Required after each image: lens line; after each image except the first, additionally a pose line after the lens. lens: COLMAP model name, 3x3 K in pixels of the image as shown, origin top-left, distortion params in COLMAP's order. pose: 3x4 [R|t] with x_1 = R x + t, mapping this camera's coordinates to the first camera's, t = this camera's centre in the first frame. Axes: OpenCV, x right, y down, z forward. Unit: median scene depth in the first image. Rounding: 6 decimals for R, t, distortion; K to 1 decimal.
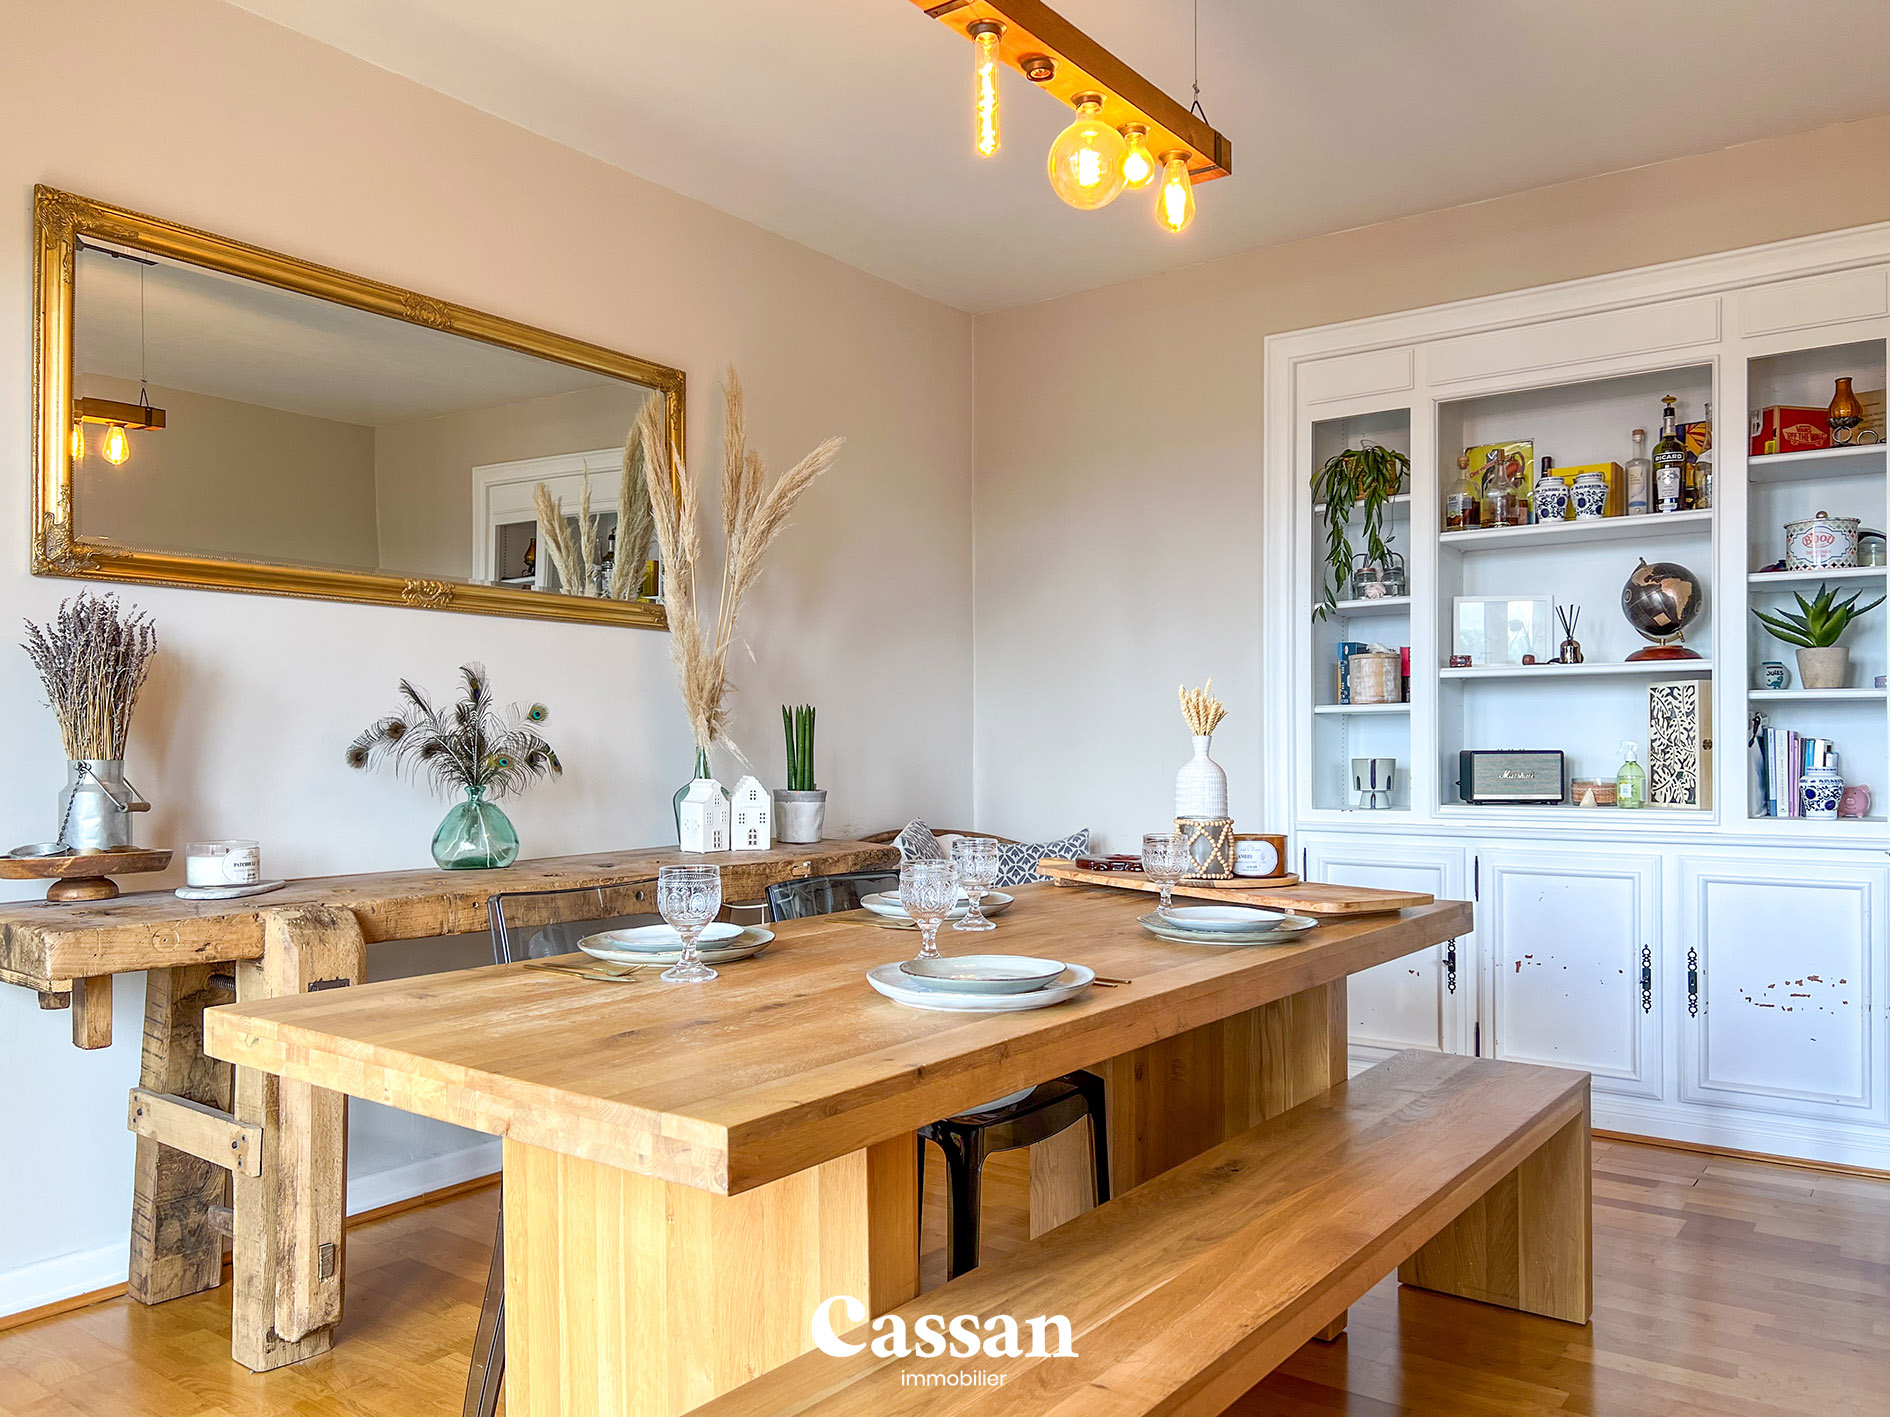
lens RADIAL K [[1429.3, 0, 945.0], [0, 1429.3, 708.5], [0, 0, 1]] dist [0.043793, -0.003258]
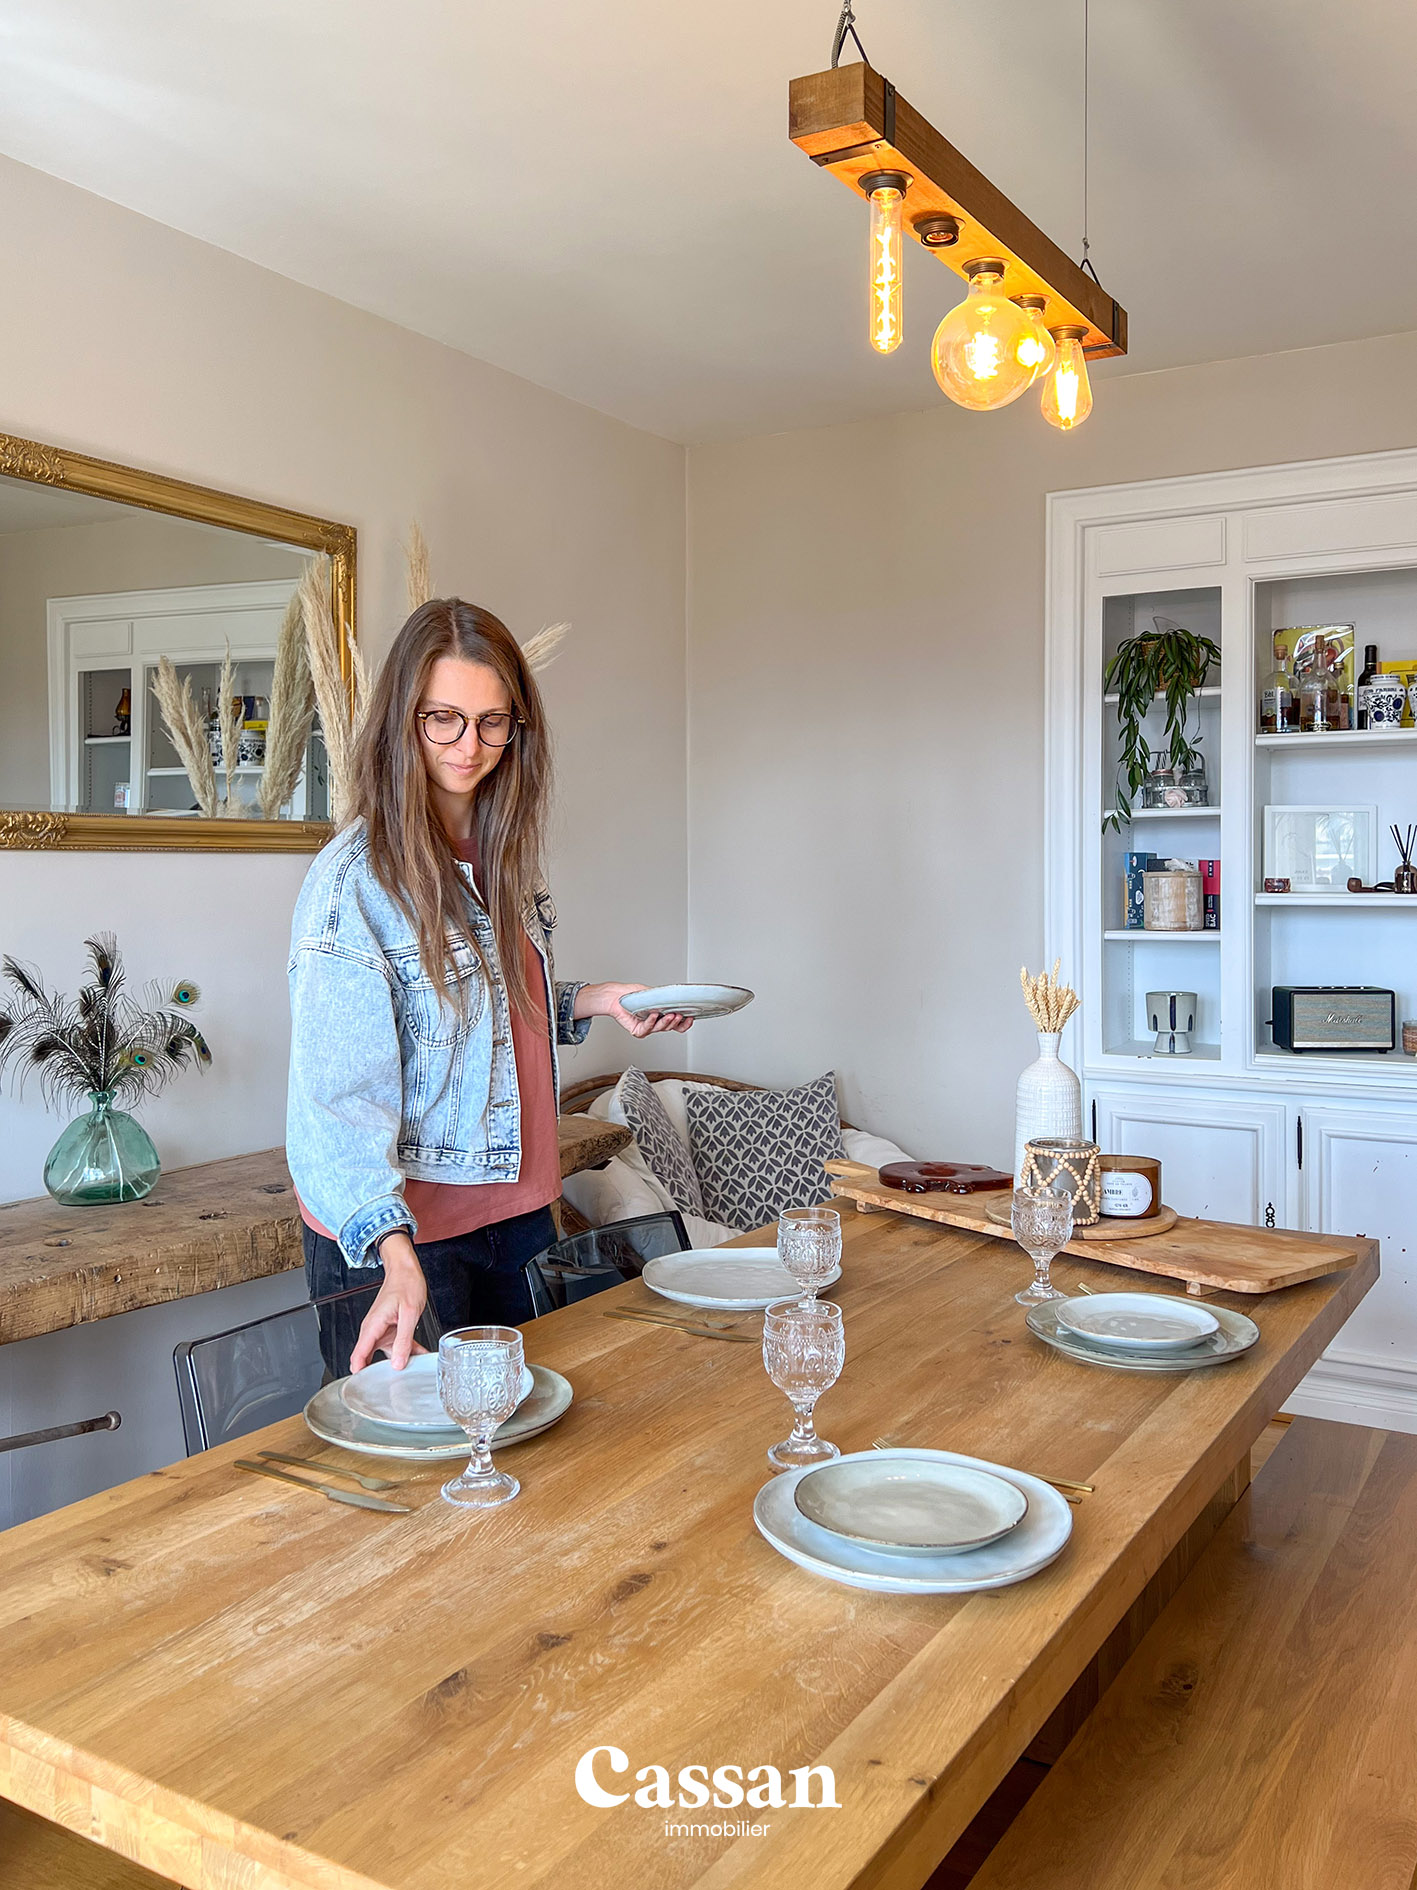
lens RADIAL K [[1595.8, 0, 735.6], [0, 1595.8, 843.4], [0, 0, 1]] dist [0.040931, -0.035933]
pose [[0.994331, 0.001916, 0.106311, -0.065685], [-0.002917, 0.999953, 0.009261, -0.068292], [-0.106289, -0.009518, 0.994290, 0.091695]]
